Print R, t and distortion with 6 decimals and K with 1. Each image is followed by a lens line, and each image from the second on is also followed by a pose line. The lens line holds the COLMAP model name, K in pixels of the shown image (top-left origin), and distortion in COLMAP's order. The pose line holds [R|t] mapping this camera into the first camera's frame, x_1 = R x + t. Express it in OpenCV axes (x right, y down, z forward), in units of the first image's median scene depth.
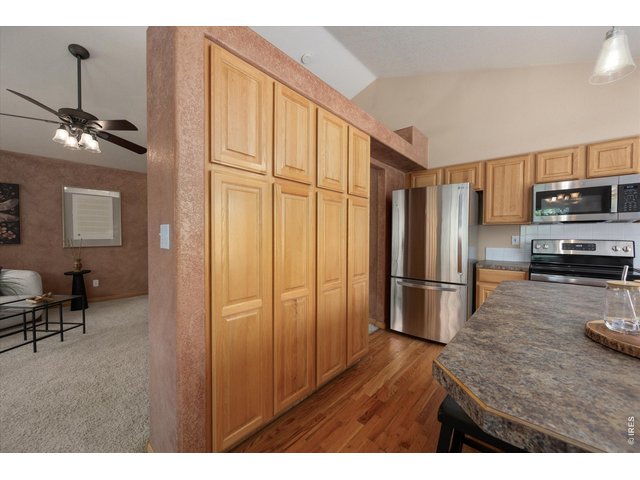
lens RADIAL K [[249.1, 0, 320.0], [0, 249.1, 240.0], [0, 0, 1]] dist [0.000272, 0.000197]
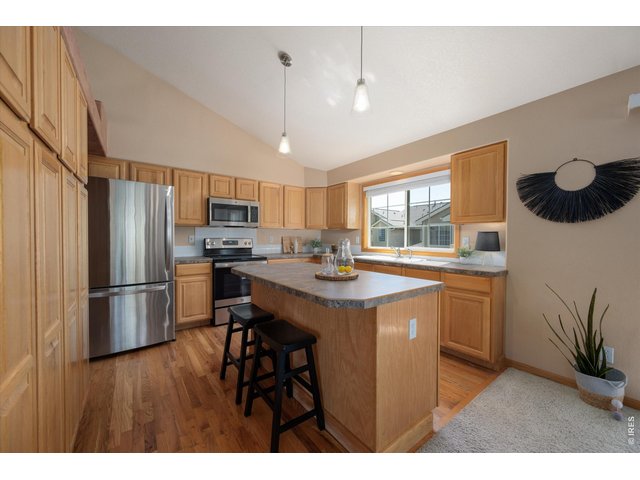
lens RADIAL K [[249.1, 0, 320.0], [0, 249.1, 240.0], [0, 0, 1]] dist [0.000272, 0.000197]
pose [[0.201216, -0.016137, 0.979414, -0.362233], [0.014566, 0.999803, 0.013480, -0.002177], [-0.979439, 0.011553, 0.201411, 0.162726]]
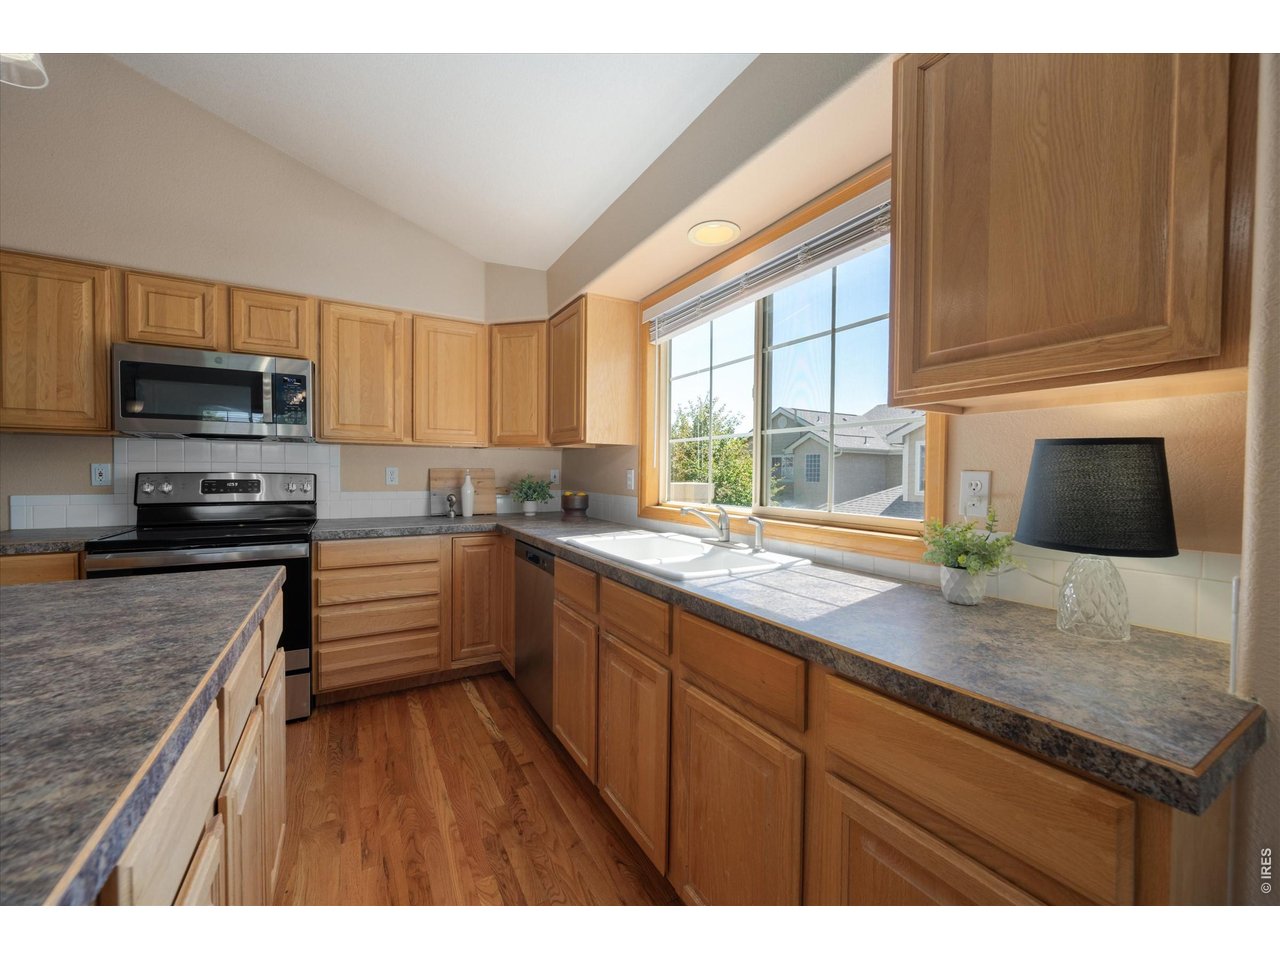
lens RADIAL K [[498.2, 0, 640.0], [0, 498.2, 480.0], [0, 0, 1]] dist [0.000272, 0.000197]
pose [[0.311297, -0.020129, 0.950100, 0.351045], [0.011448, 0.999783, 0.017431, 0.006969], [-0.950244, 0.005451, 0.311459, -0.112293]]
